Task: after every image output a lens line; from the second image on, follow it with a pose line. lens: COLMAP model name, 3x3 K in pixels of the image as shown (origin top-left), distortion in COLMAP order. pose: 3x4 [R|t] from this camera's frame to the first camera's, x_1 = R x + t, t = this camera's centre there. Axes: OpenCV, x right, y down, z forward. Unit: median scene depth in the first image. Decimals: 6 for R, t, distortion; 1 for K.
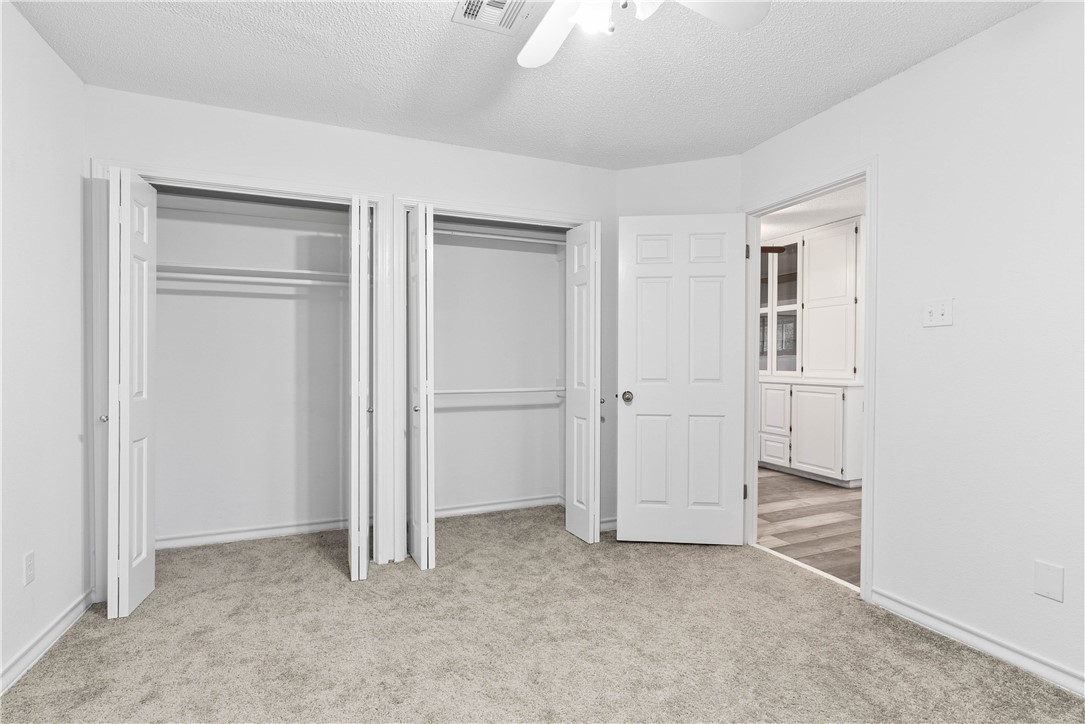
lens RADIAL K [[514.4, 0, 542.7], [0, 514.4, 368.8], [0, 0, 1]] dist [0.001309, -0.000068]
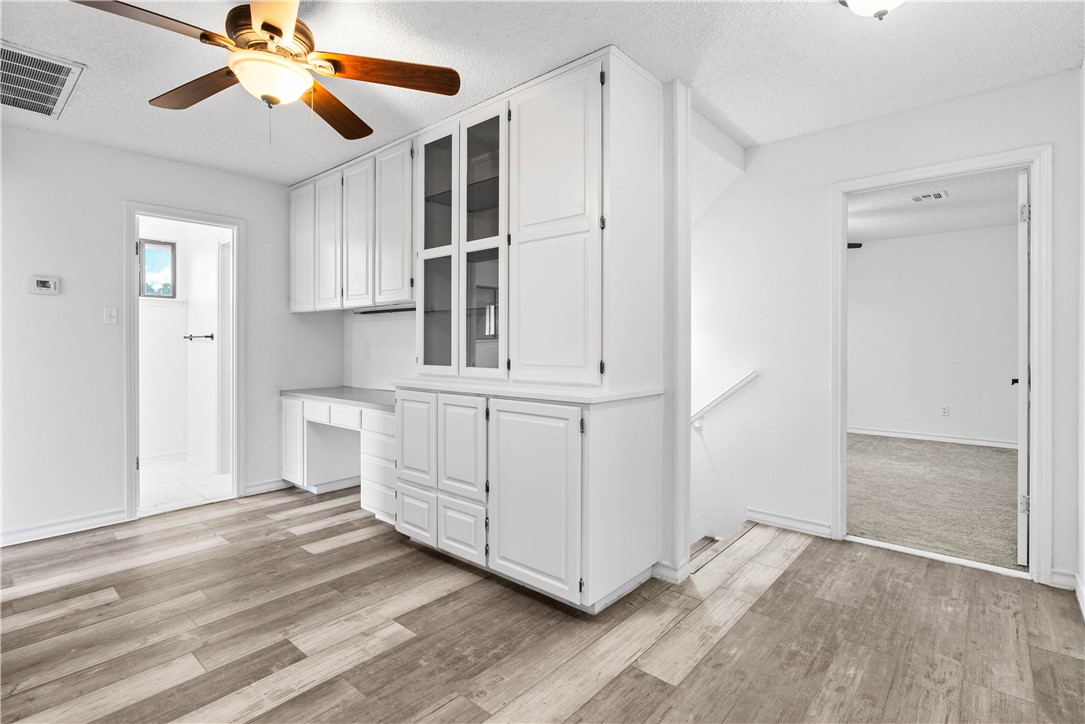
lens RADIAL K [[514.4, 0, 541.9], [0, 514.4, 355.2], [0, 0, 1]] dist [0.001309, -0.000068]
pose [[0.888181, -0.004142, 0.459475, 0.303626], [0.005220, 0.999986, -0.001077, -0.007983], [-0.459464, 0.003355, 0.888190, 0.540562]]
